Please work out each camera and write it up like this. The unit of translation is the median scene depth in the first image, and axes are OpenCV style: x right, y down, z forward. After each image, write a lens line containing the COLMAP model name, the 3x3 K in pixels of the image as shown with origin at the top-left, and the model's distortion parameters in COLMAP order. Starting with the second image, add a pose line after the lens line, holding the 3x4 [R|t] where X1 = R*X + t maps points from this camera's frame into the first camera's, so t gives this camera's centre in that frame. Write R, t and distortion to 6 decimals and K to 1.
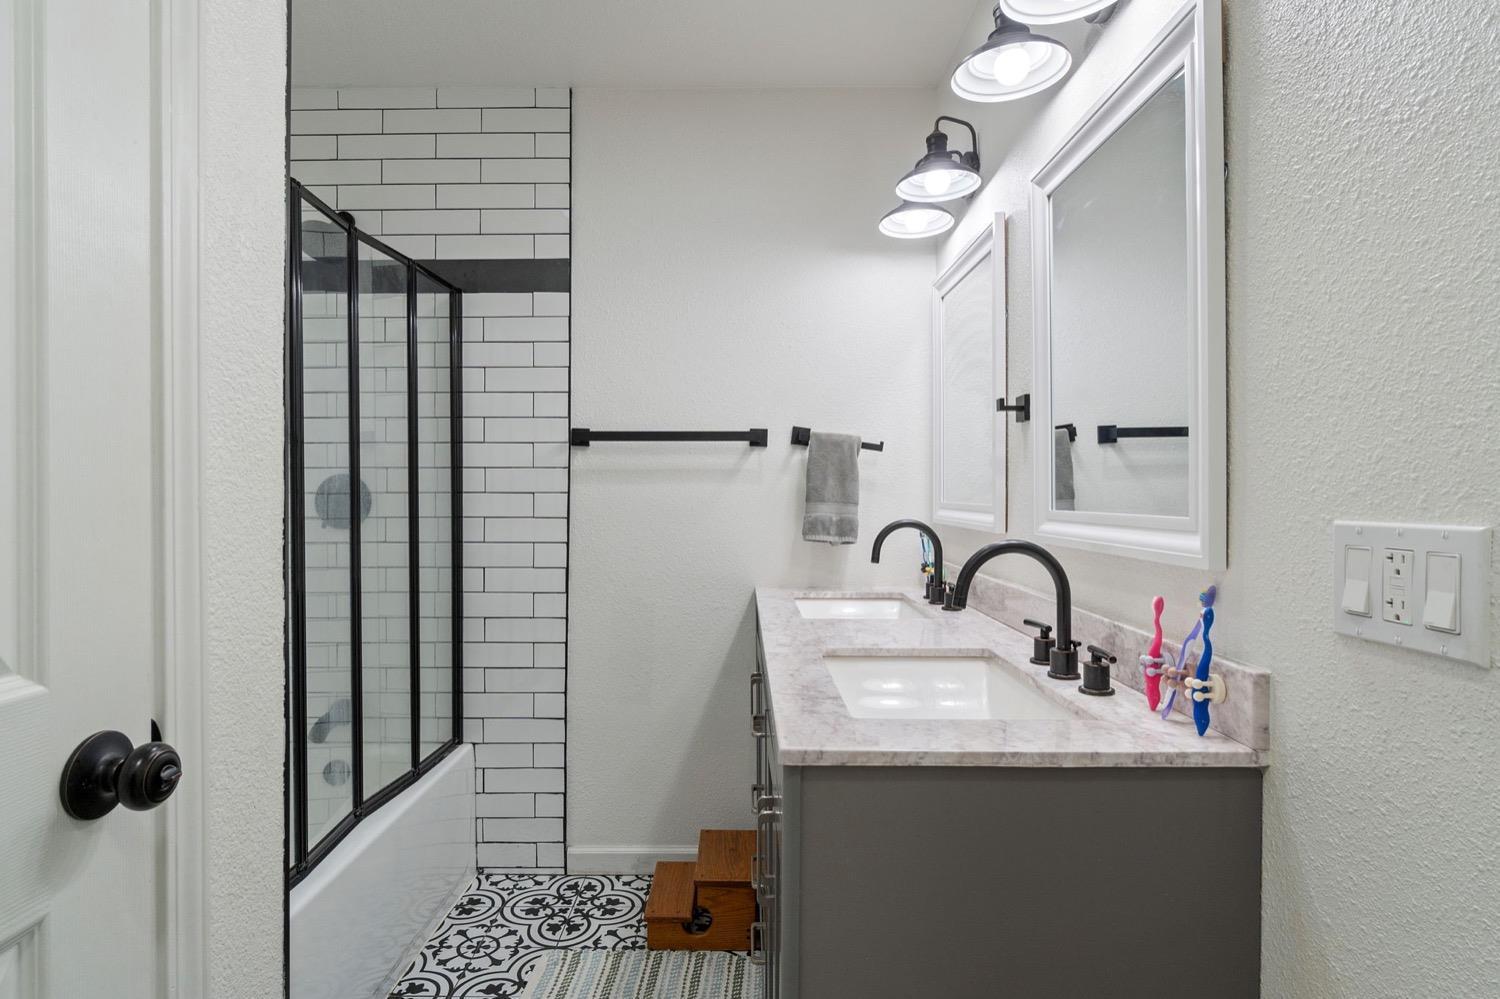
lens RADIAL K [[821.5, 0, 747.5], [0, 821.5, 497.3], [0, 0, 1]] dist [0.003827, 0.001968]
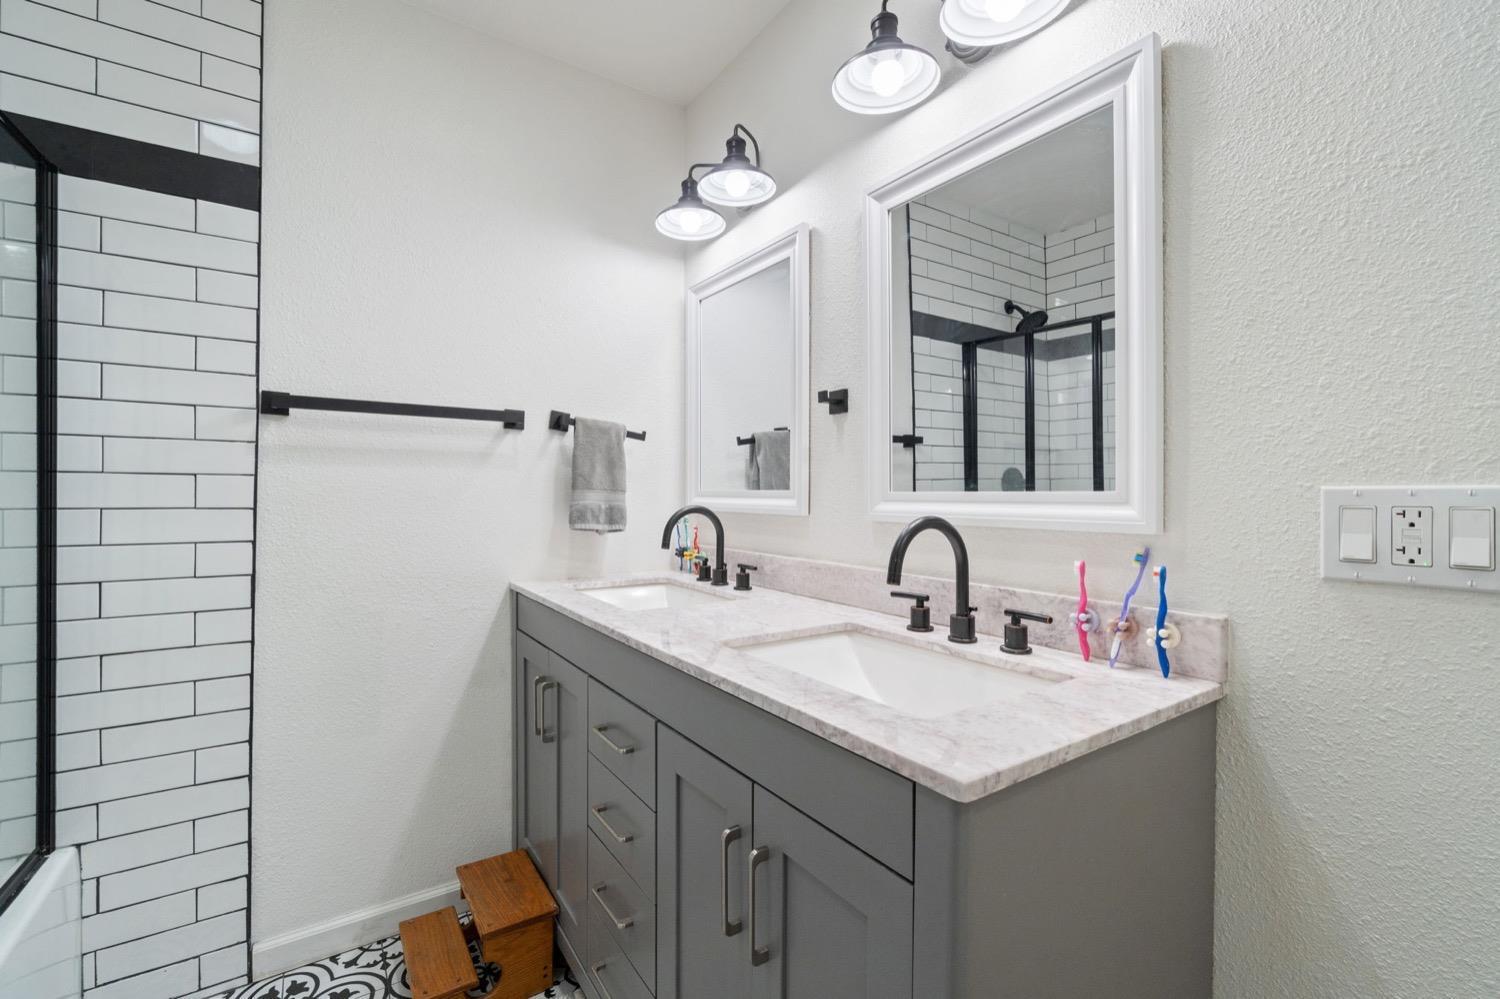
lens RADIAL K [[657.8, 0, 751.3], [0, 657.8, 494.7], [0, 0, 1]] dist [-0.005245, 0.001338]
pose [[0.818876, 0.003755, 0.573958, -0.235034], [0.000104, 0.999978, -0.006691, 0.020414], [-0.573971, 0.005539, 0.818857, 0.300384]]
